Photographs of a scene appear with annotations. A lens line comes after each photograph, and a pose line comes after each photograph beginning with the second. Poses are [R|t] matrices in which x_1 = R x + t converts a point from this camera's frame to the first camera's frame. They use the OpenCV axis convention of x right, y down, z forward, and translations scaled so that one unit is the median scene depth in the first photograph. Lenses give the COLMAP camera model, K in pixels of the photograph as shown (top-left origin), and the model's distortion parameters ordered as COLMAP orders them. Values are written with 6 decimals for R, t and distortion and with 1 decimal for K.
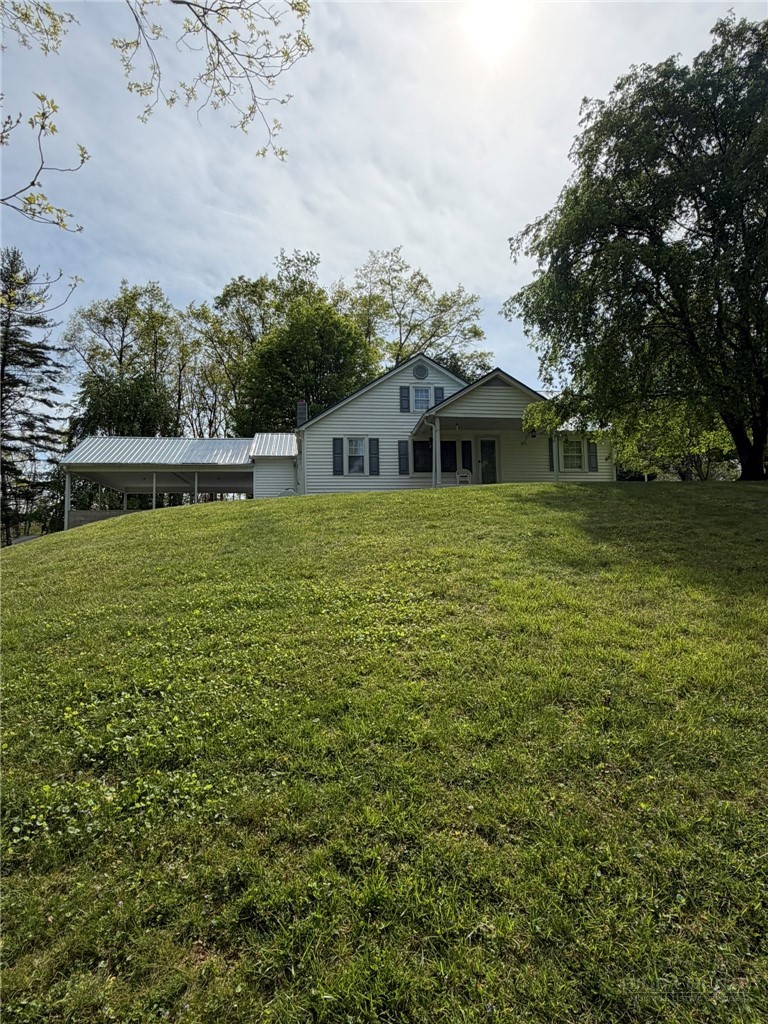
lens RADIAL K [[539.8, 0, 384.0], [0, 539.8, 512.0], [0, 0, 1]] dist [-0.001504, 0.000001]
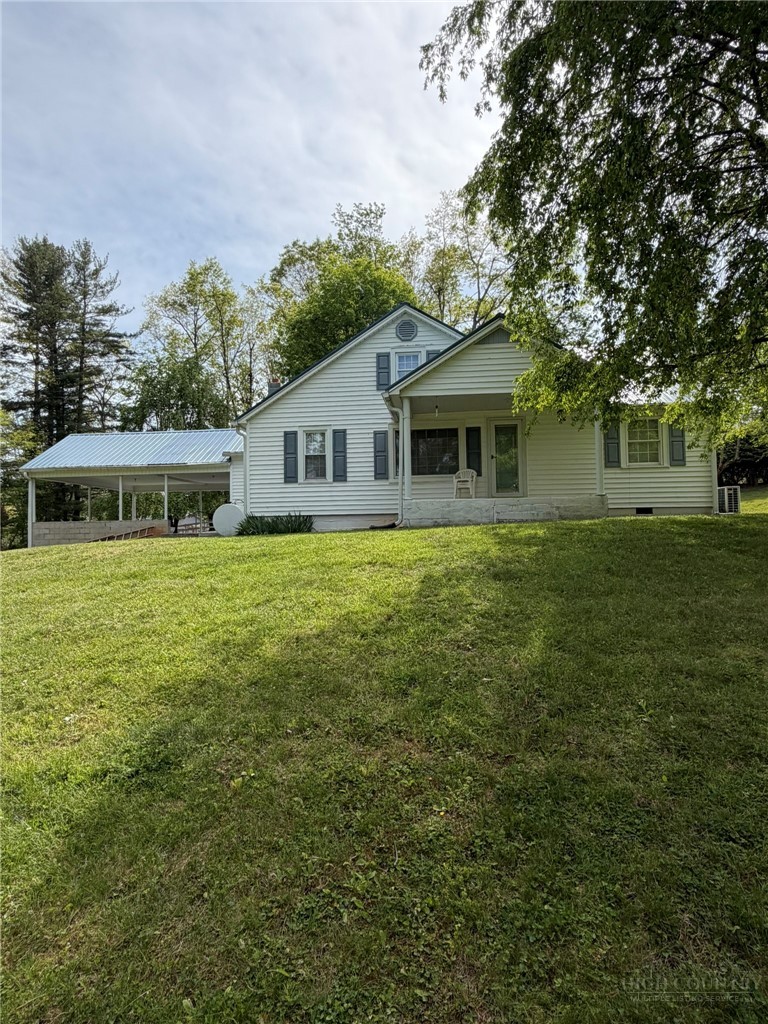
lens RADIAL K [[539.8, 0, 384.0], [0, 539.8, 512.0], [0, 0, 1]] dist [-0.001504, 0.000001]
pose [[0.975897, -0.006761, -0.218127, 0.161366], [0.019238, 0.998294, 0.055126, -0.054159], [0.217383, -0.057993, 0.974362, 0.253343]]
